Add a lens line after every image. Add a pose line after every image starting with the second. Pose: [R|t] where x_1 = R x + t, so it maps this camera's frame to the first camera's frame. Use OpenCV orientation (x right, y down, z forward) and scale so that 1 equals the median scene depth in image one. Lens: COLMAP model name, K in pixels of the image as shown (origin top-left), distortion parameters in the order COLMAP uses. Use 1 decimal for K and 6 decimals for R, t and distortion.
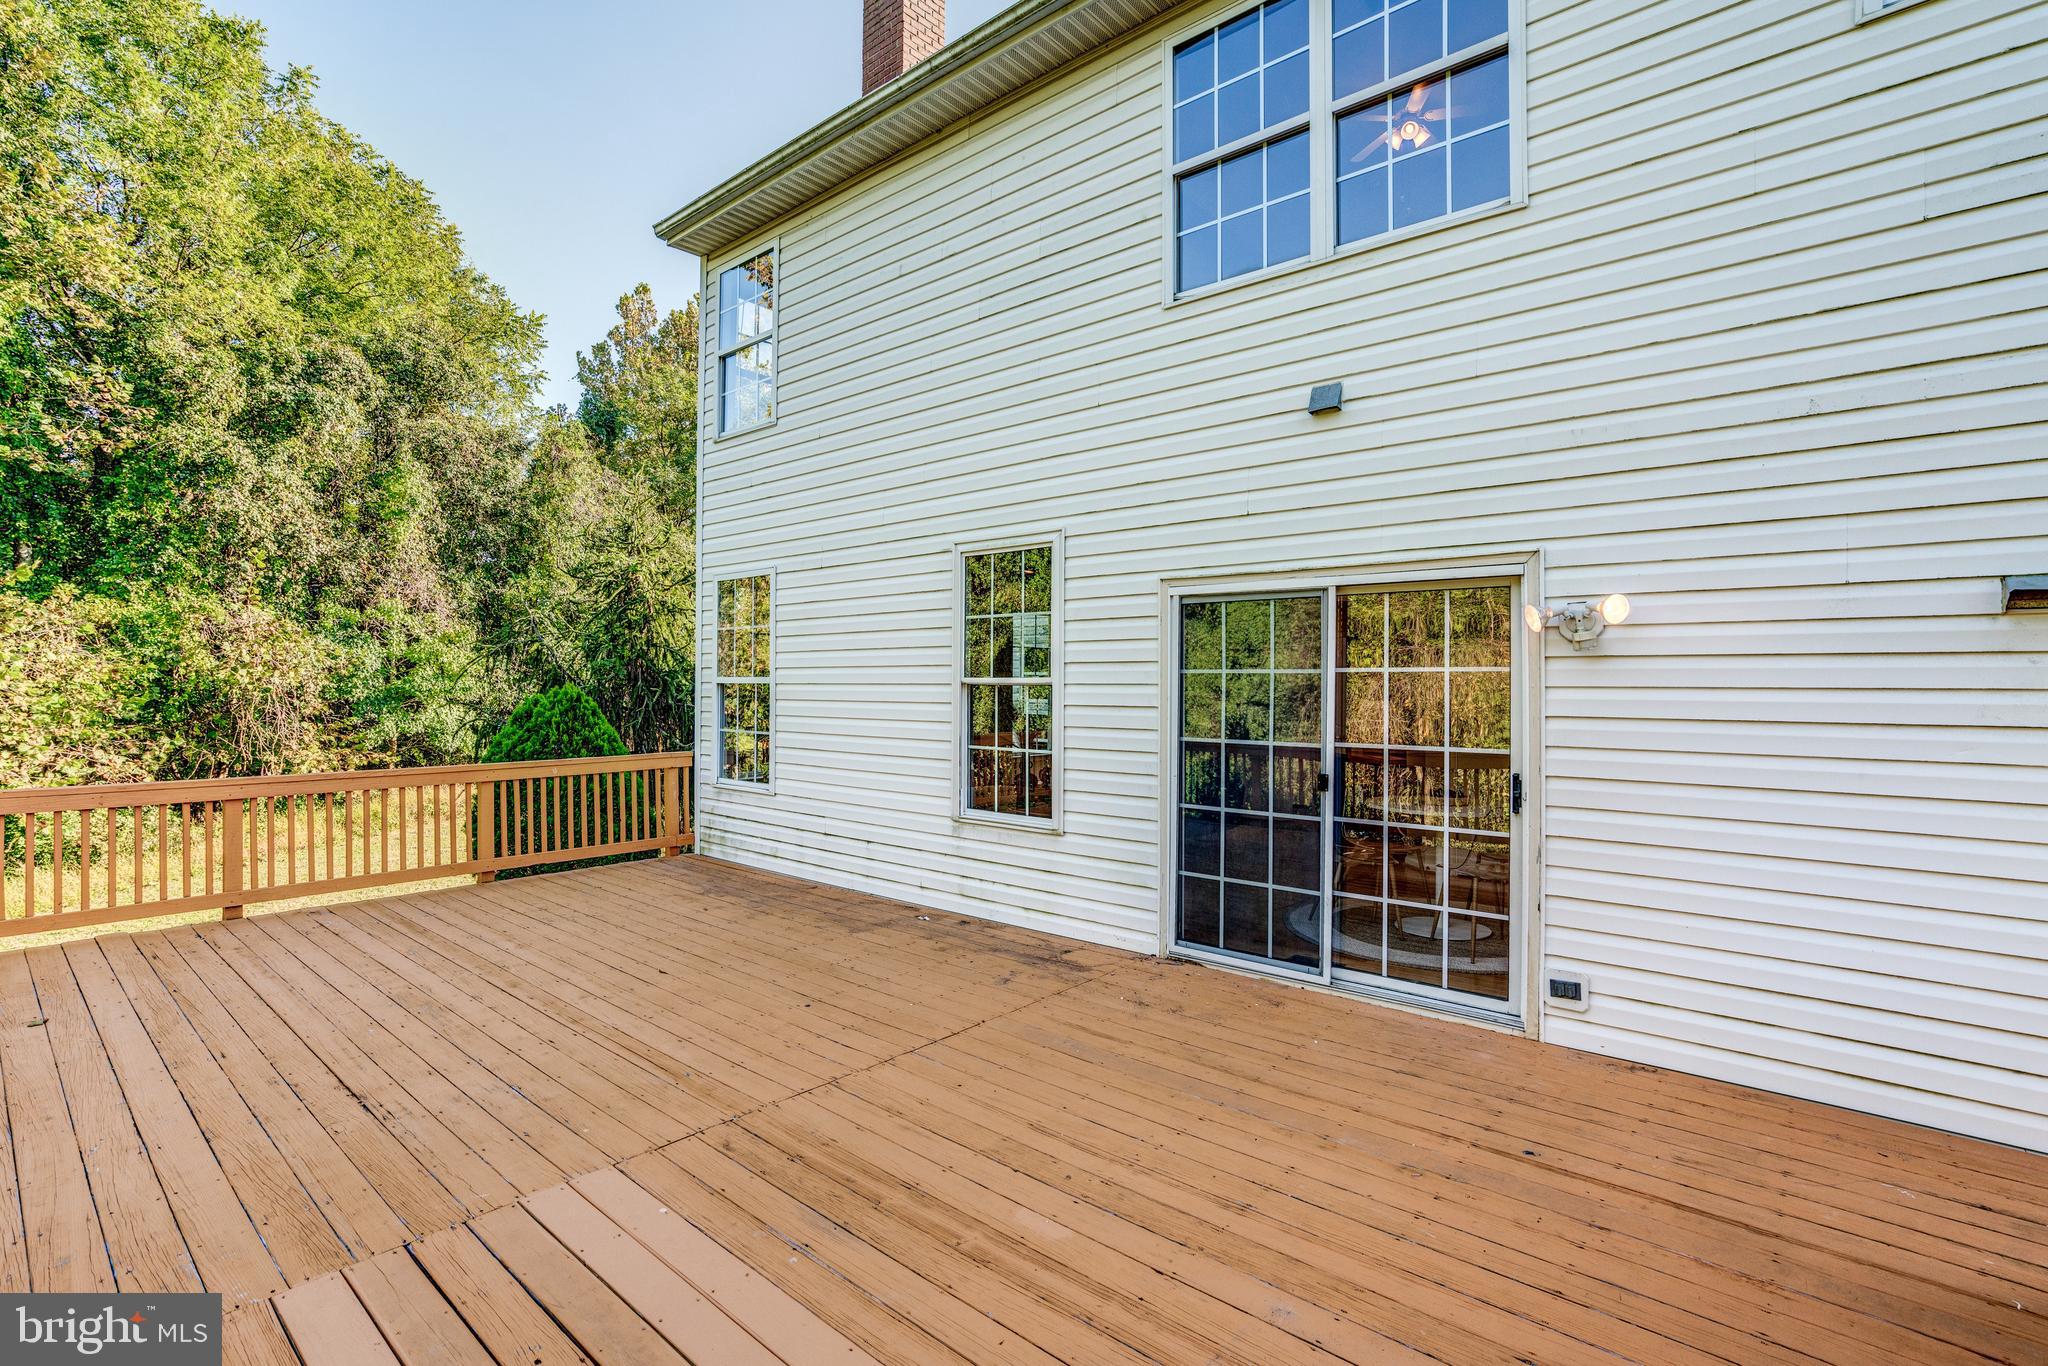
lens RADIAL K [[951.1, 0, 1026.2], [0, 951.1, 686.2], [0, 0, 1]] dist [-0.010822, 0.001635]
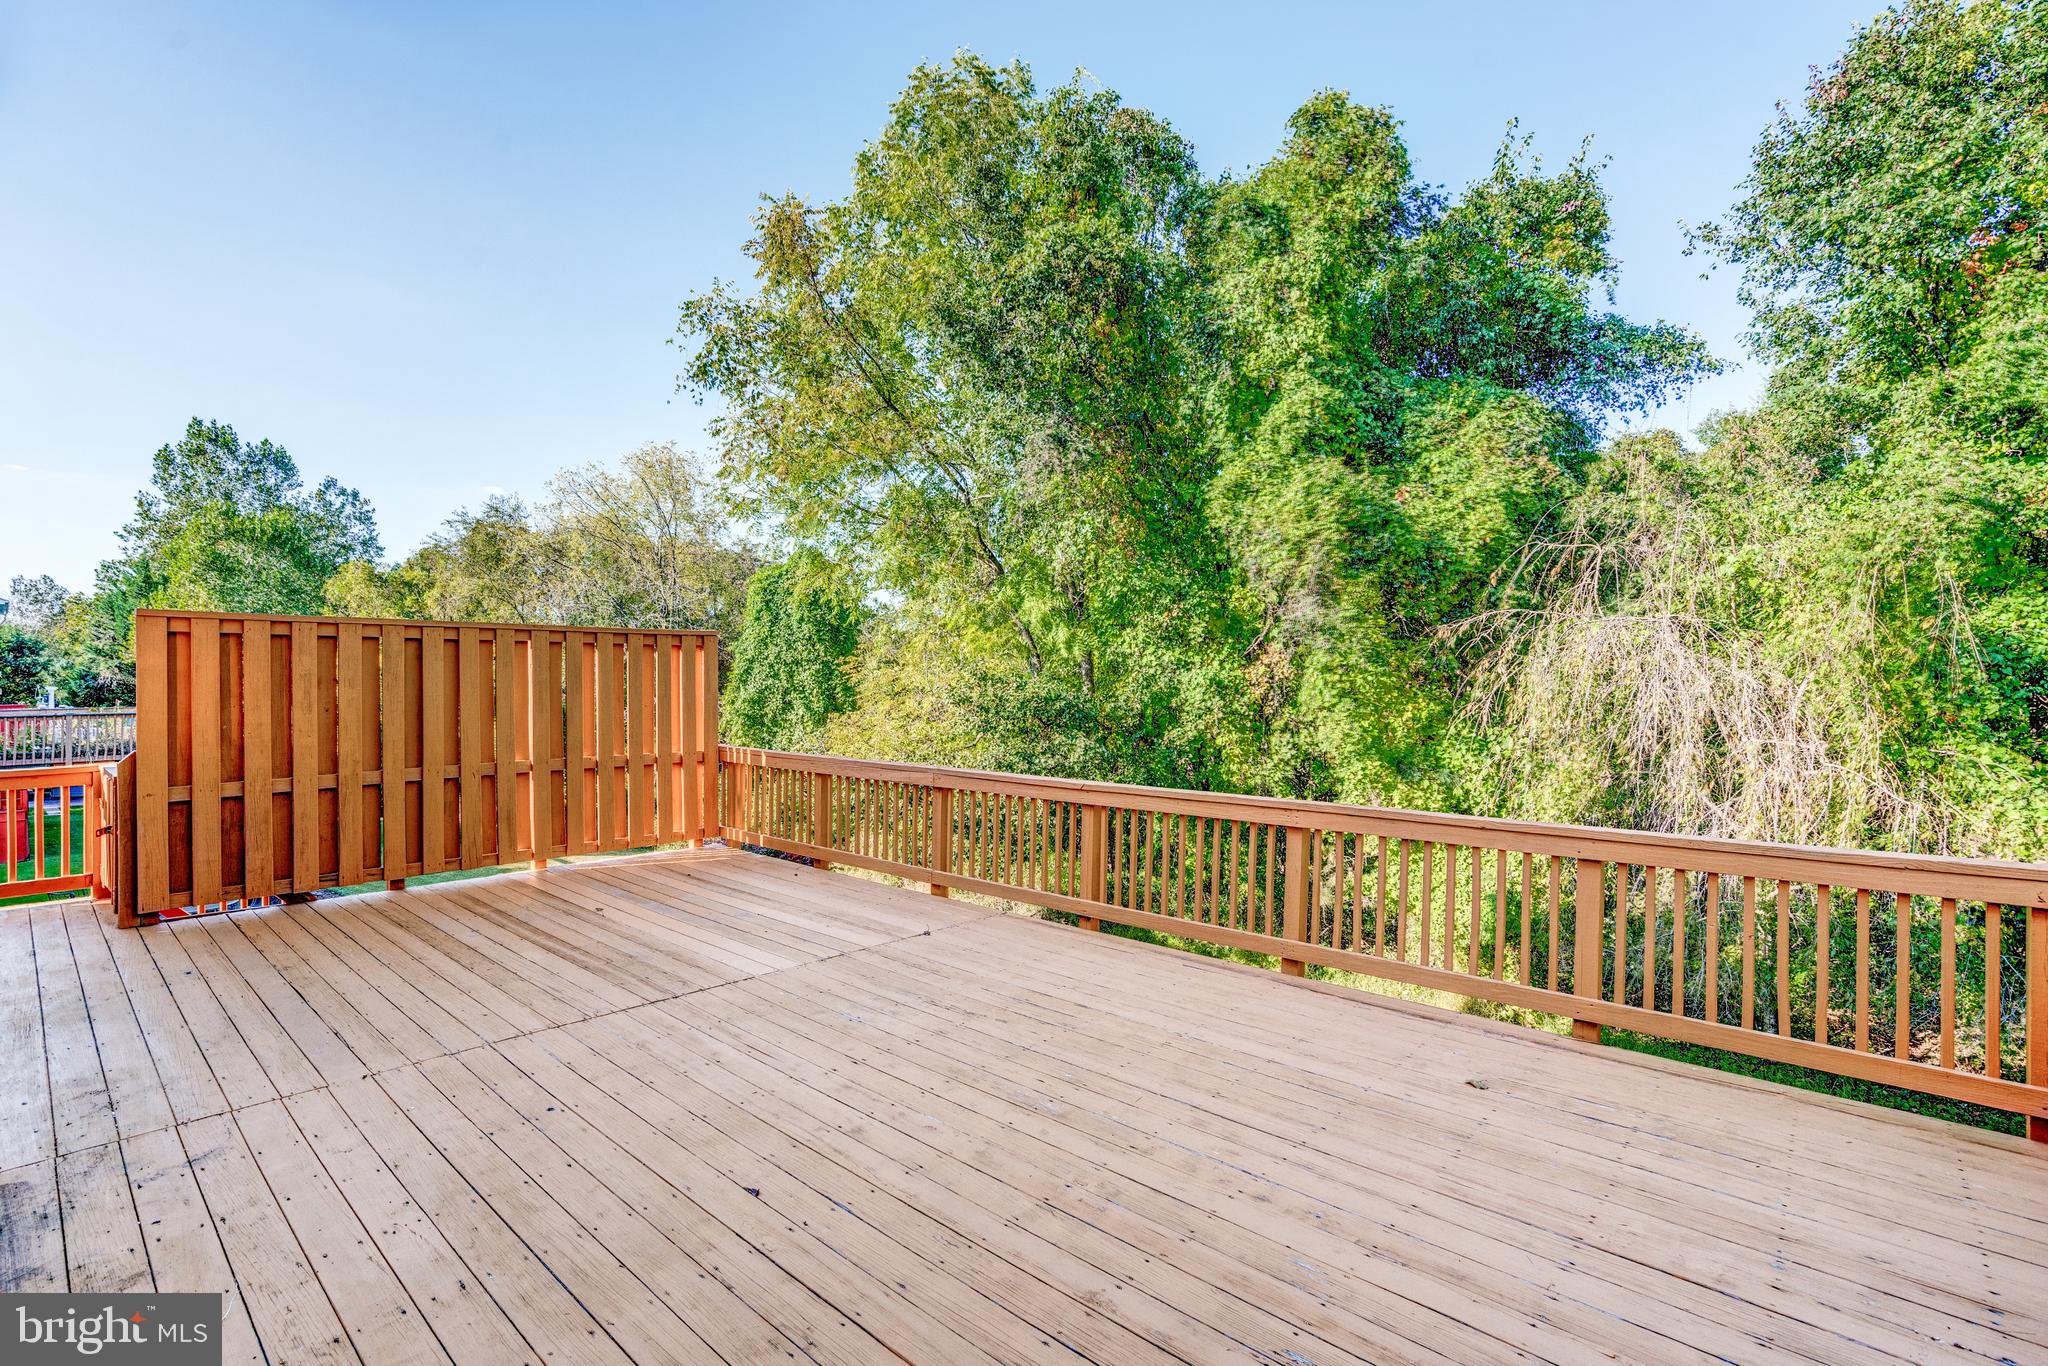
lens RADIAL K [[951.1, 0, 1021.7], [0, 951.1, 689.2], [0, 0, 1]] dist [-0.010822, 0.001635]
pose [[-0.999692, -0.004487, 0.024410, -0.666721], [-0.004346, 0.999974, 0.005840, -0.000643], [-0.024436, 0.005732, -0.999685, 1.873089]]
